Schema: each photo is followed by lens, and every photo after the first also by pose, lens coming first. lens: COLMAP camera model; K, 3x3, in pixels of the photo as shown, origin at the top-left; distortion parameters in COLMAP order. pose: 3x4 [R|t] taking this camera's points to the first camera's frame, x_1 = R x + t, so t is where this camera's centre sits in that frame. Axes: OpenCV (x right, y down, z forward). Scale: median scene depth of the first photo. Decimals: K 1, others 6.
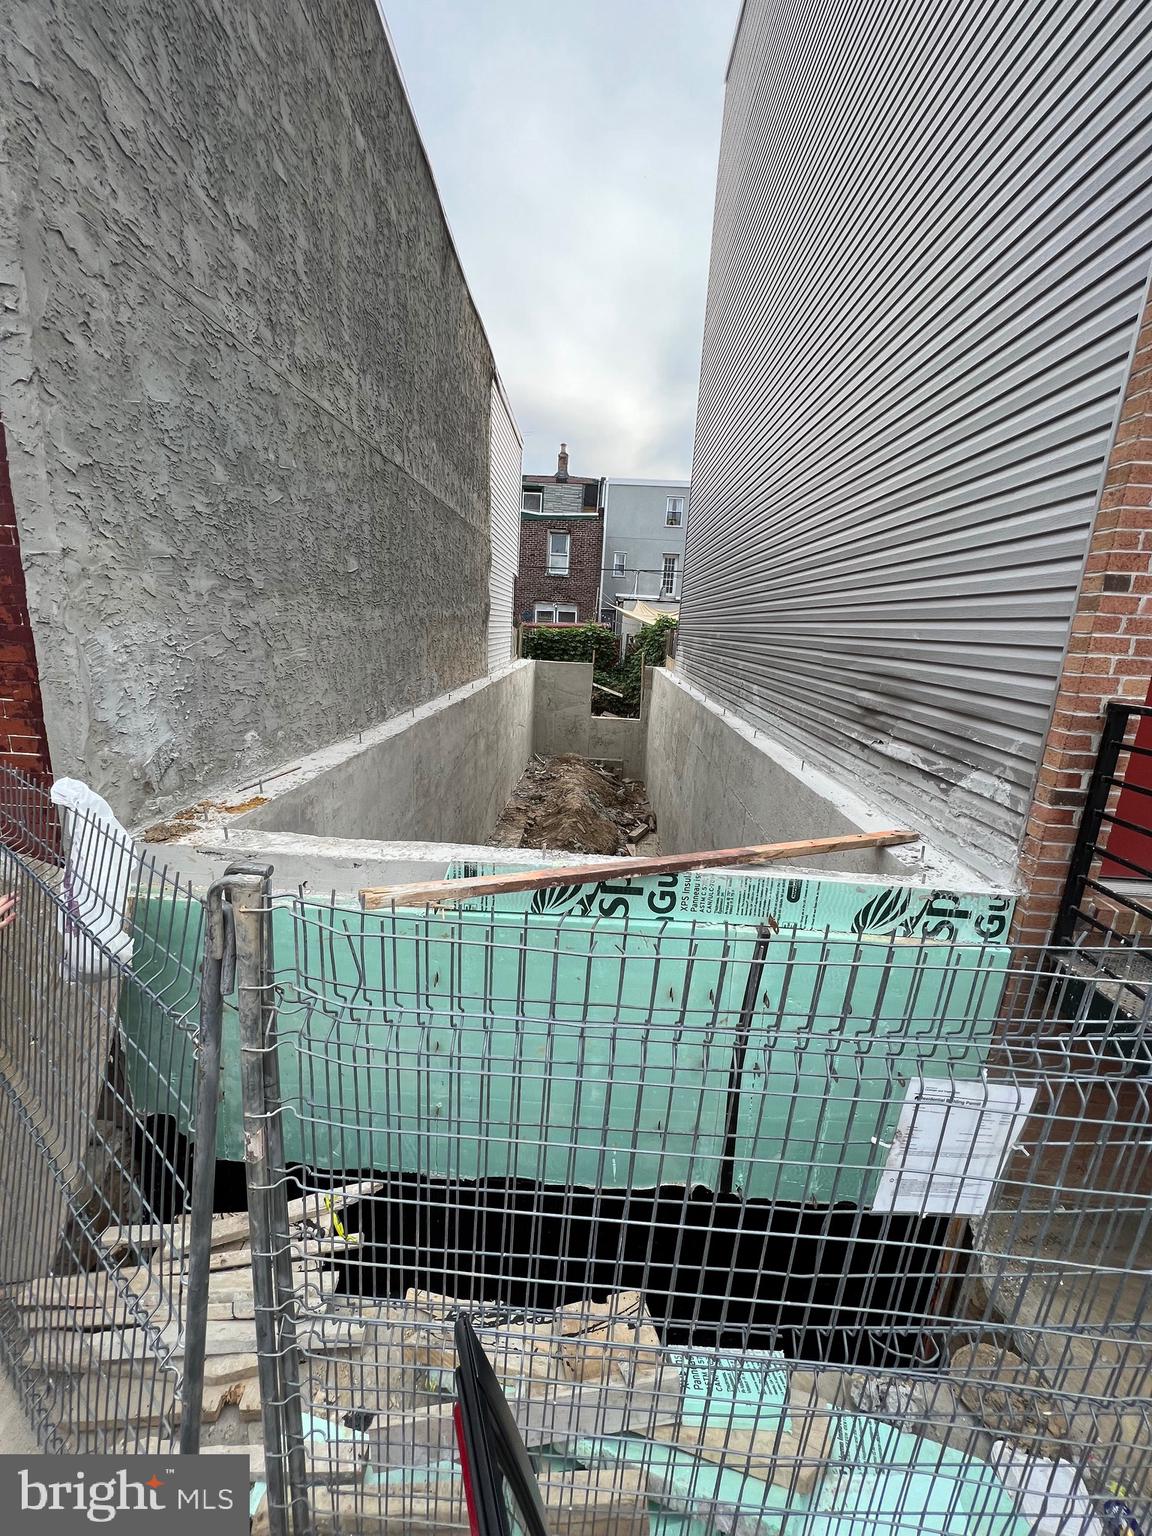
lens RADIAL K [[617.6, 0, 571.5], [0, 617.6, 765.9], [0, 0, 1]] dist [0.003038, -0.000988]
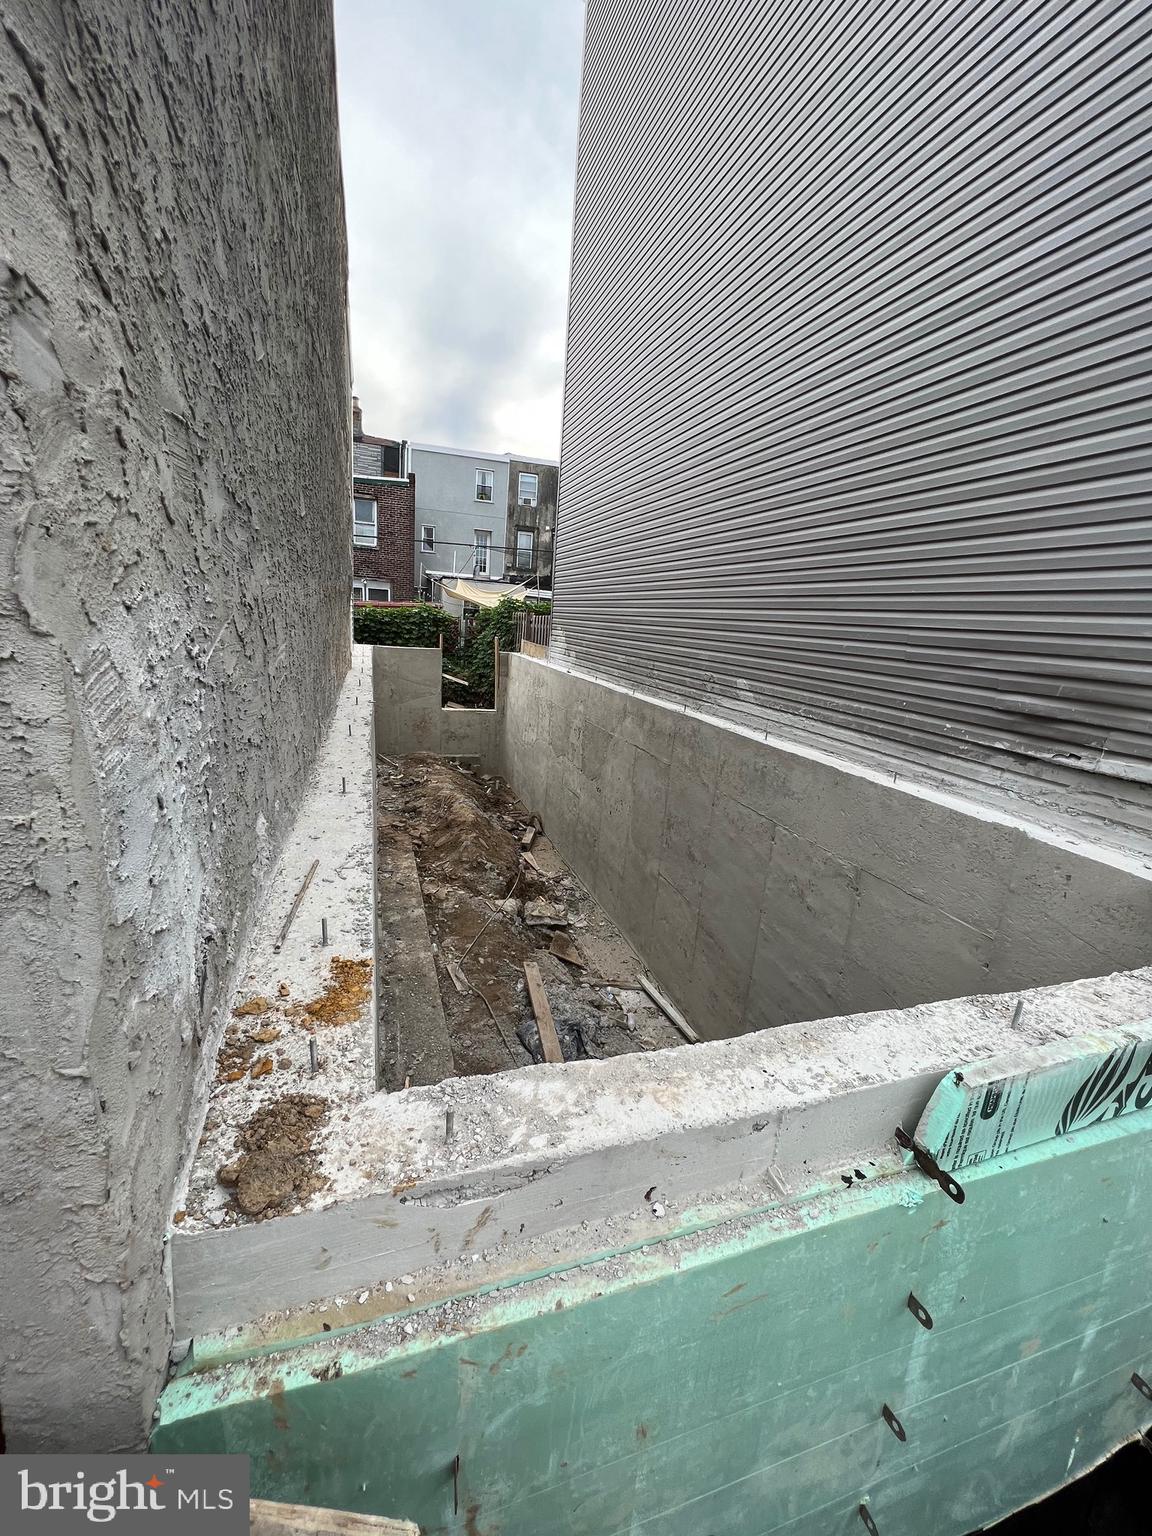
lens RADIAL K [[617.6, 0, 575.7], [0, 617.6, 765.9], [0, 0, 1]] dist [0.003038, -0.000988]
pose [[0.937044, -0.068717, 0.342383, -0.638369], [0.058502, 0.997482, 0.040084, -0.144891], [-0.344276, -0.017530, 0.938705, 0.627282]]
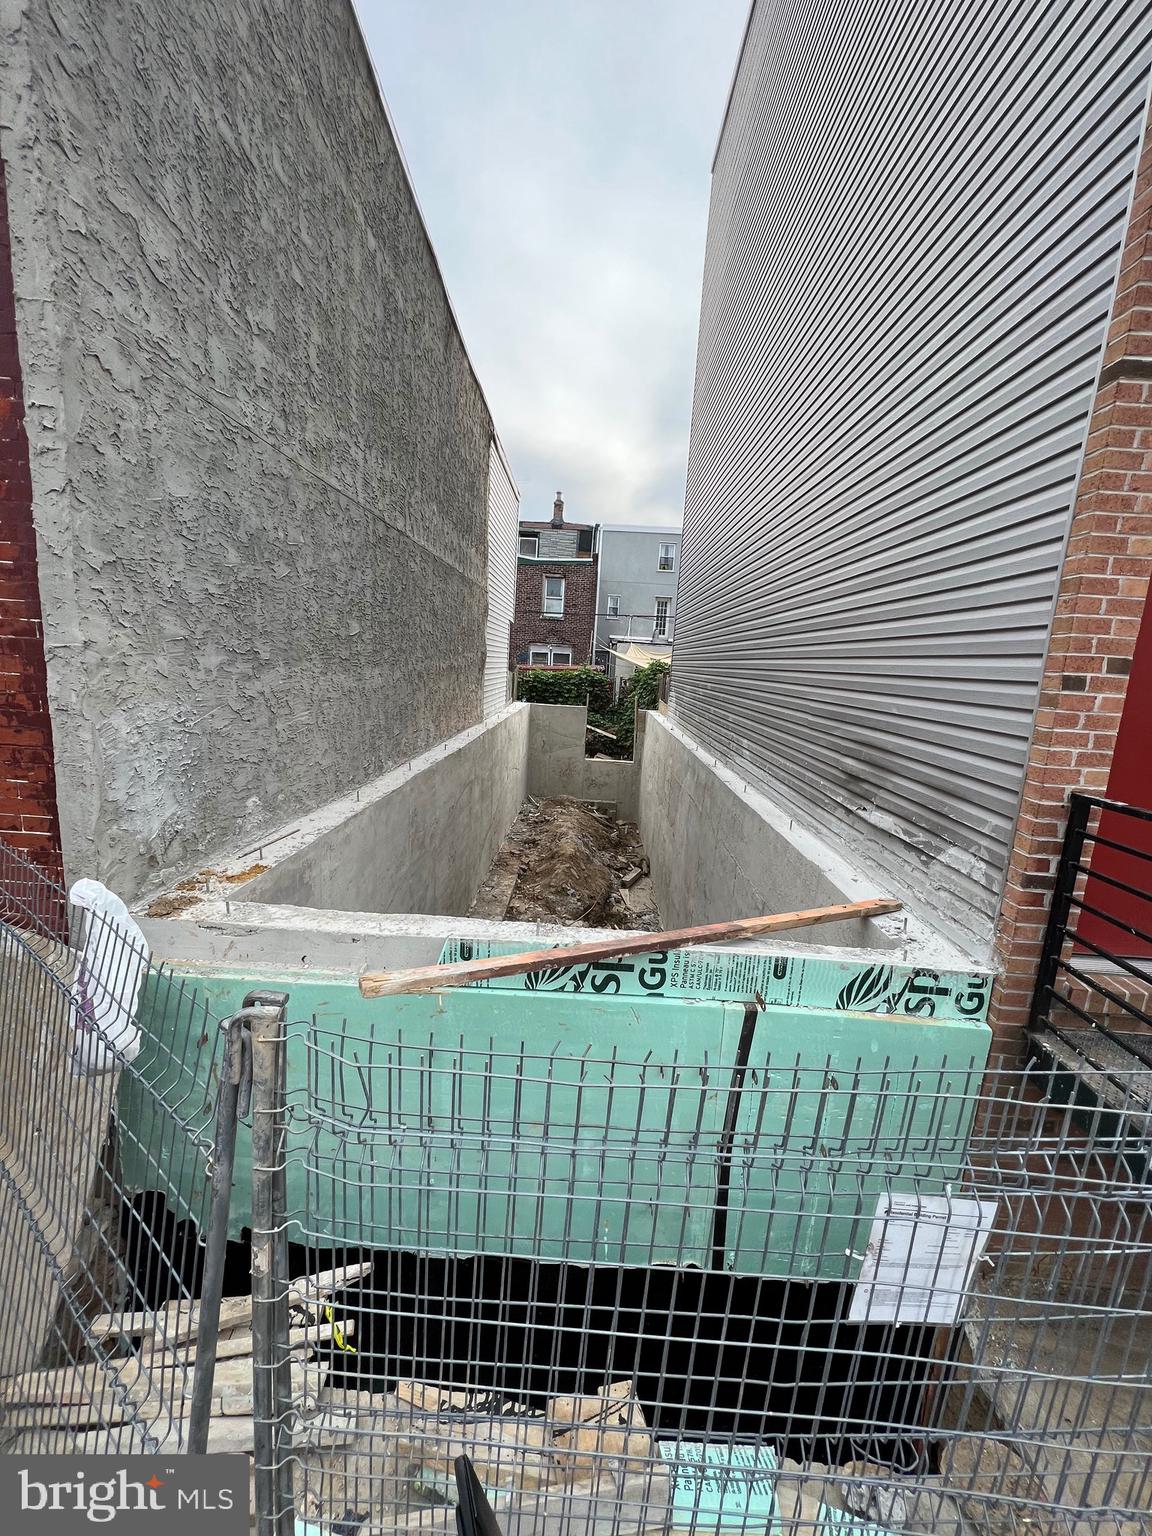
lens RADIAL K [[617.6, 0, 571.3], [0, 617.6, 765.7], [0, 0, 1]] dist [0.003038, -0.000988]
pose [[0.999945, 0.004538, 0.009422, 0.000297], [-0.003997, 0.998383, -0.056699, -0.074146], [-0.009664, 0.056658, 0.998347, -0.045739]]
